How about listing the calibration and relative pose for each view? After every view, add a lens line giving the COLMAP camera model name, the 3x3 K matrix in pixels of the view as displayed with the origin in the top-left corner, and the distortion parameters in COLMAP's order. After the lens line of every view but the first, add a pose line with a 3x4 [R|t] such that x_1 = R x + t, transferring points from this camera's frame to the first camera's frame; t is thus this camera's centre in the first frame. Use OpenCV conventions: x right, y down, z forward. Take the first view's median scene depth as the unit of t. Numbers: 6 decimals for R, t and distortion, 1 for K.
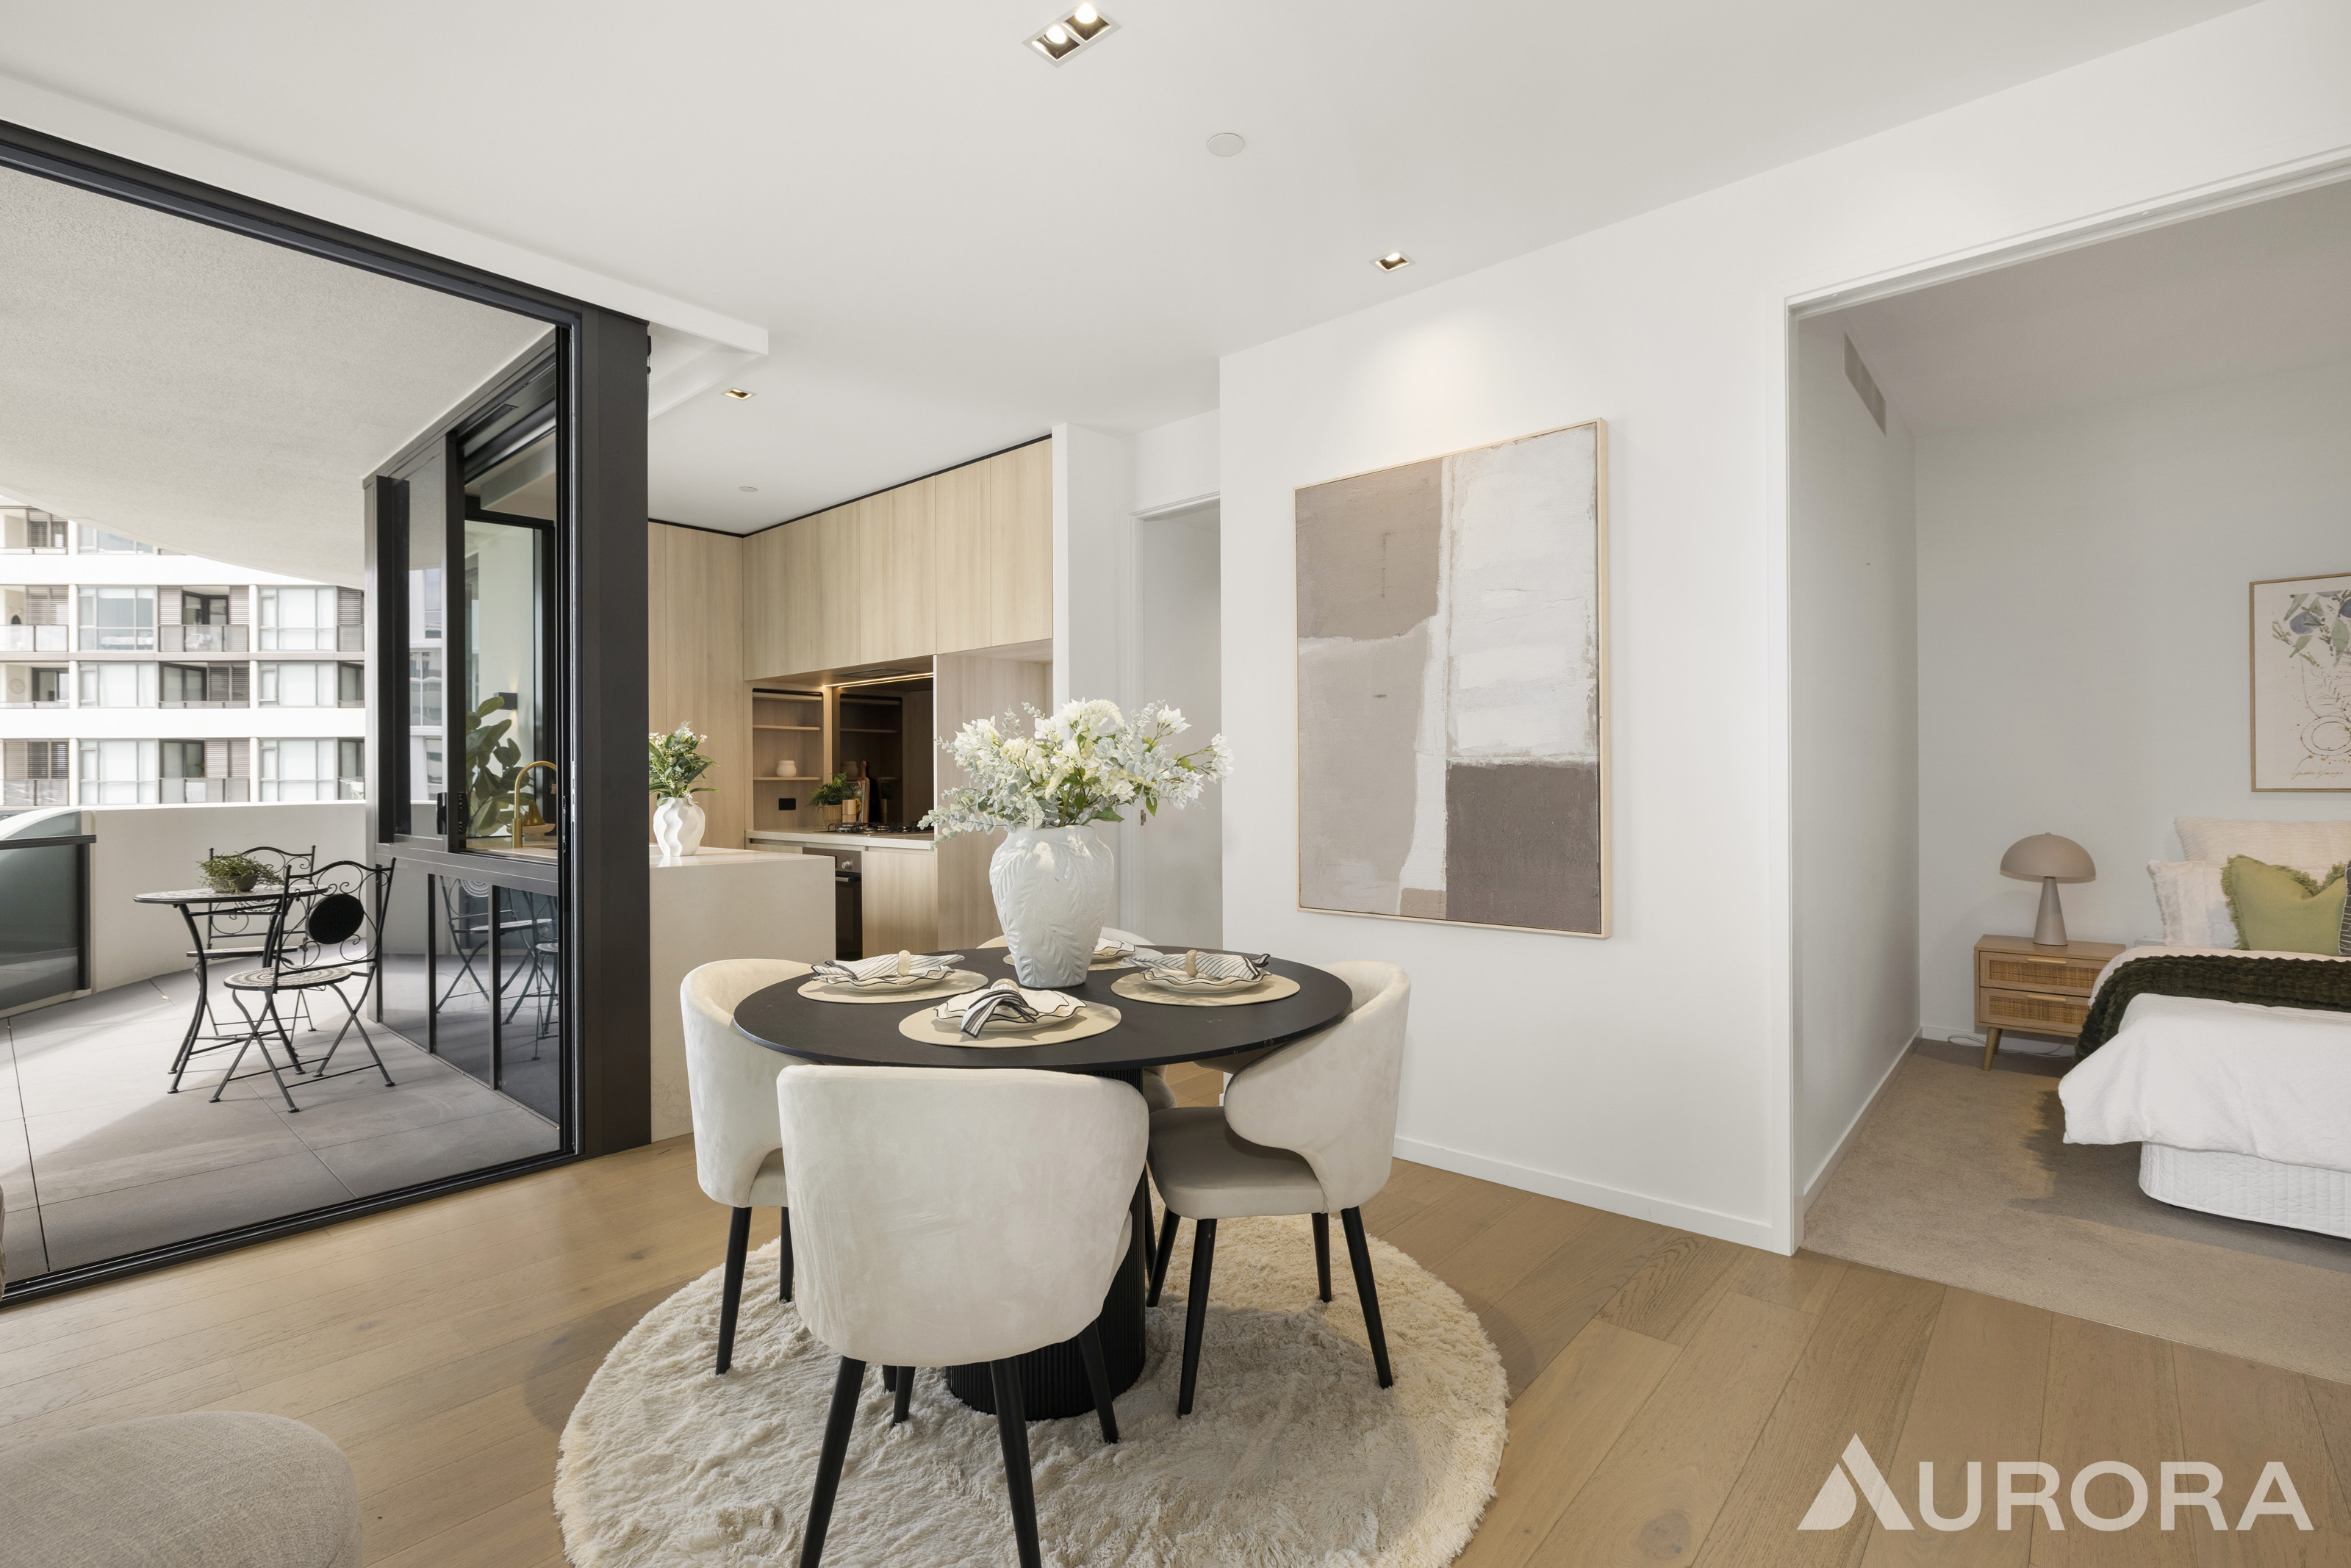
lens RADIAL K [[1051.6, 0, 1164.1], [0, 1051.6, 785.0], [0, 0, 1]] dist [-0.003429, 0.000043]
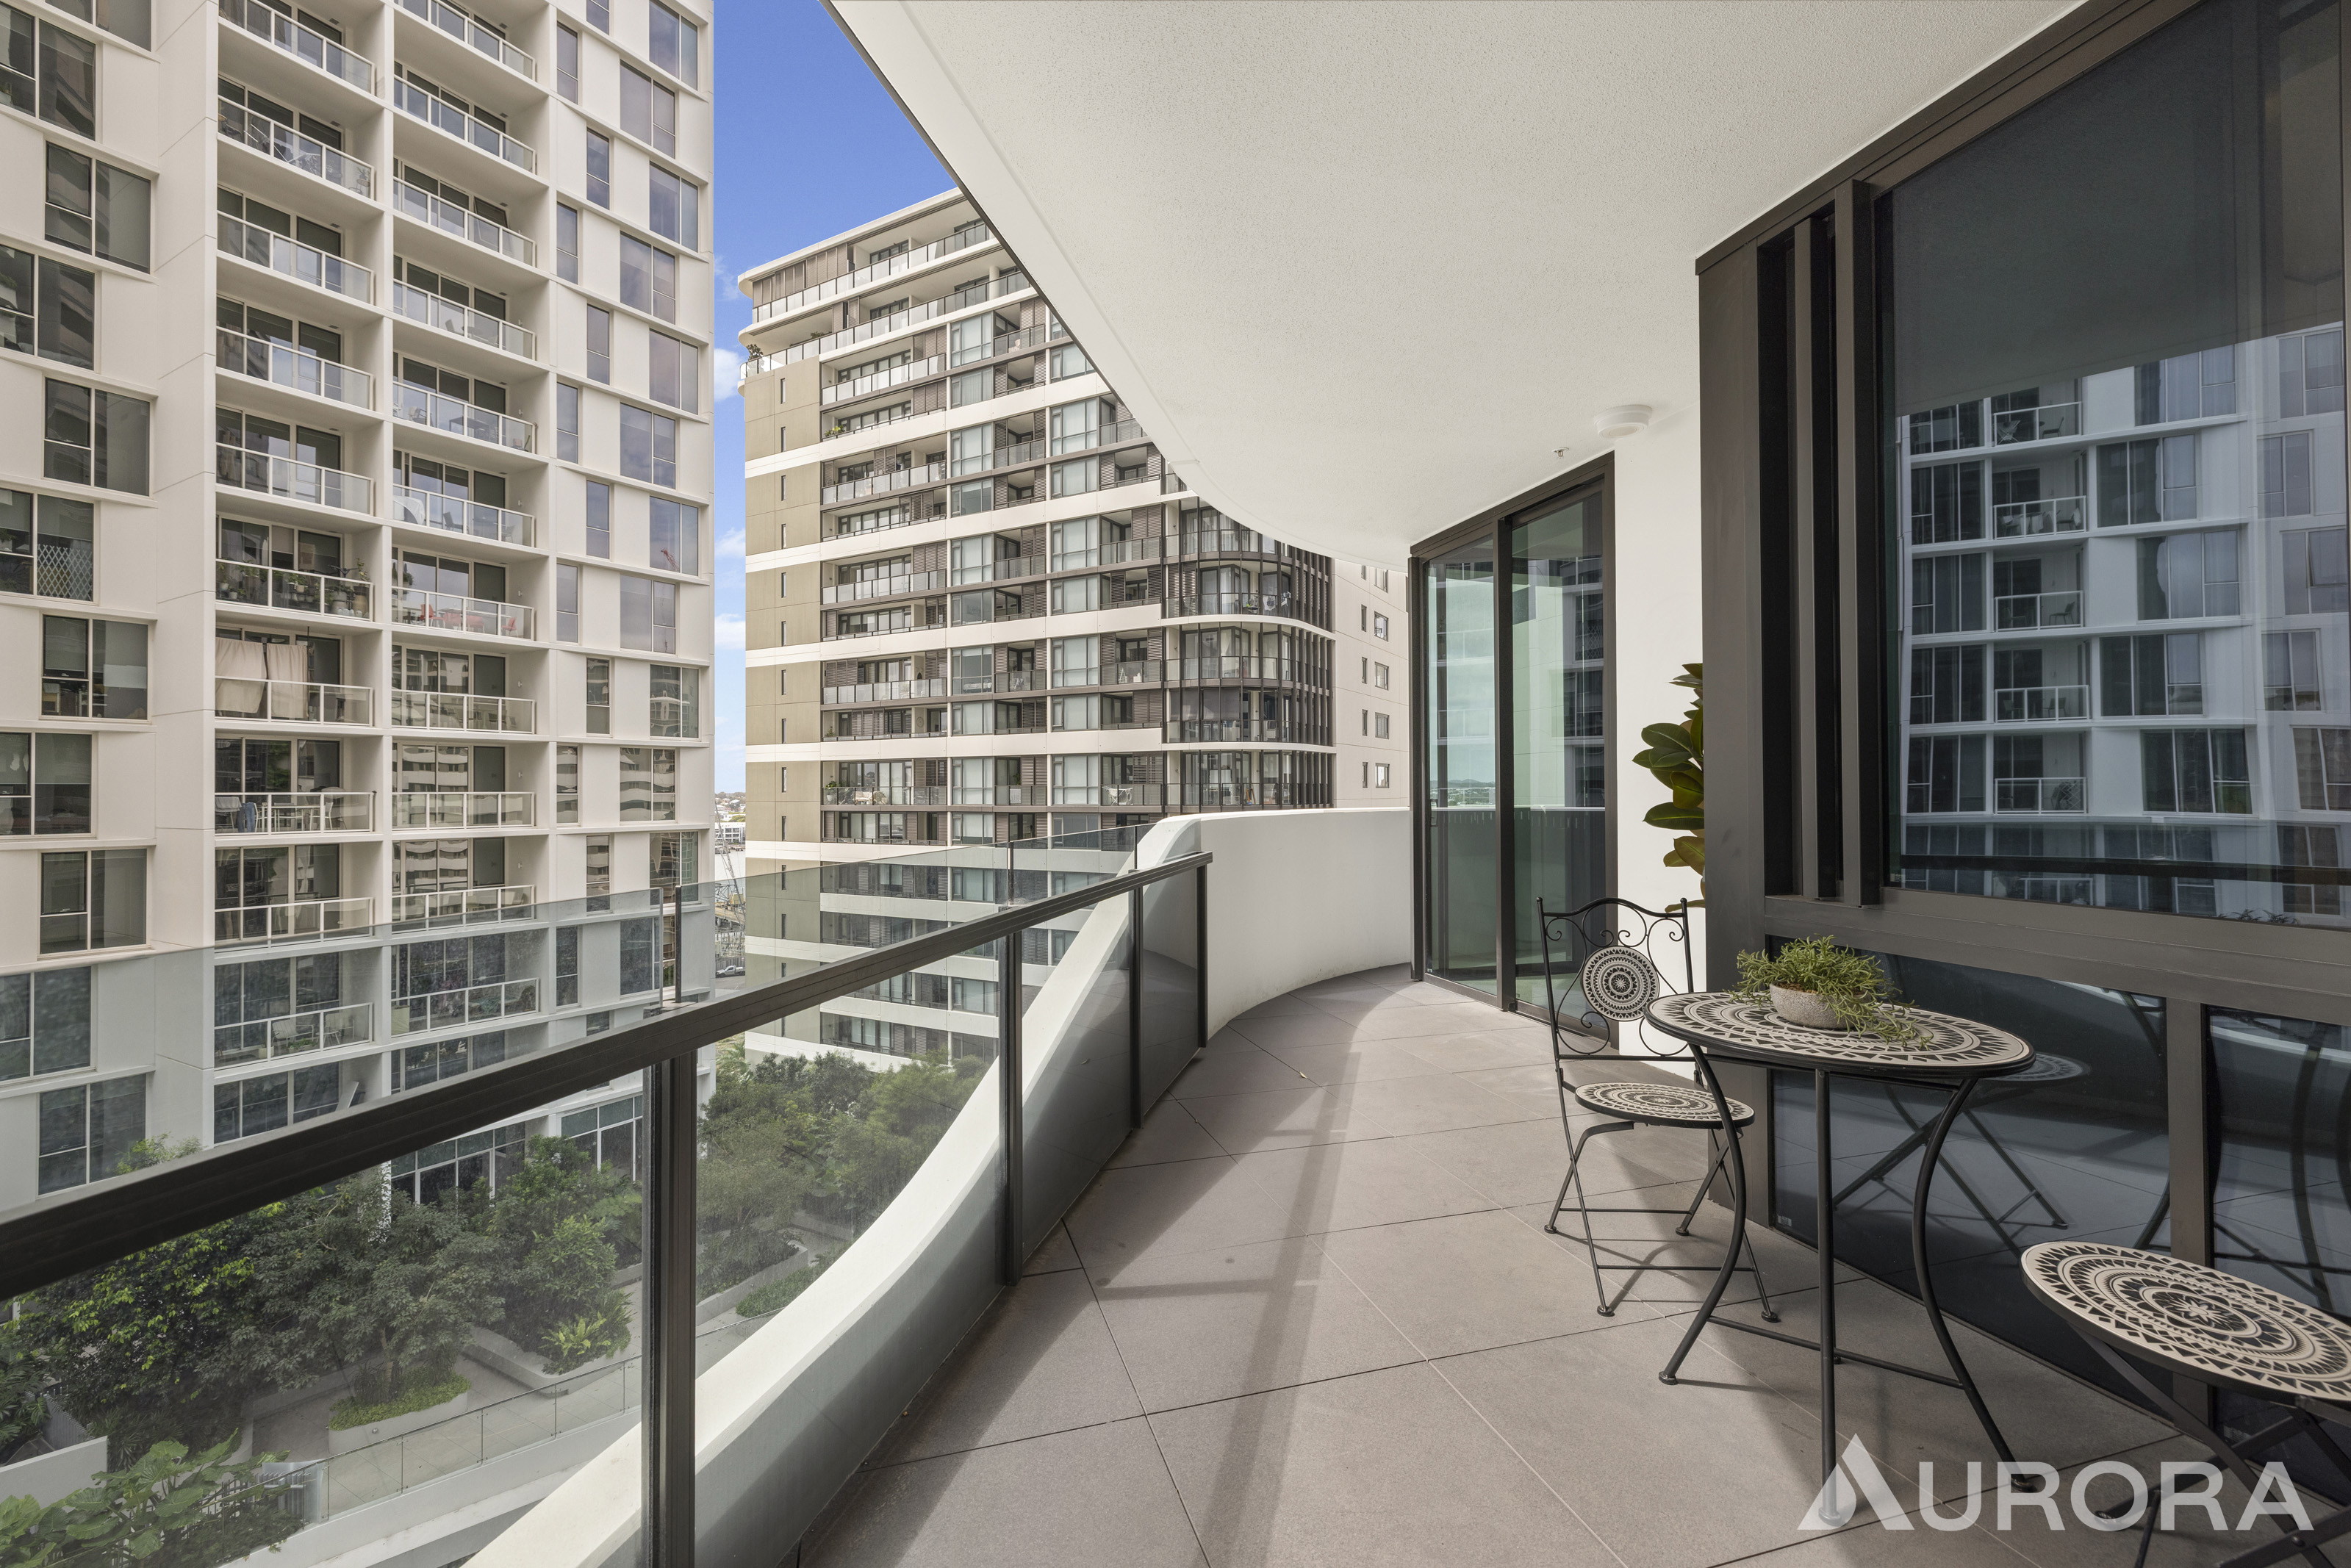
lens RADIAL K [[990.8, 0, 1165.7], [0, 990.8, 782.0], [0, 0, 1]] dist [0.001338, -0.000369]
pose [[0.839700, -0.003070, -0.543042, -0.559731], [-0.002362, 0.999954, -0.009304, 0.000955], [0.543045, 0.009095, 0.839654, 0.305721]]
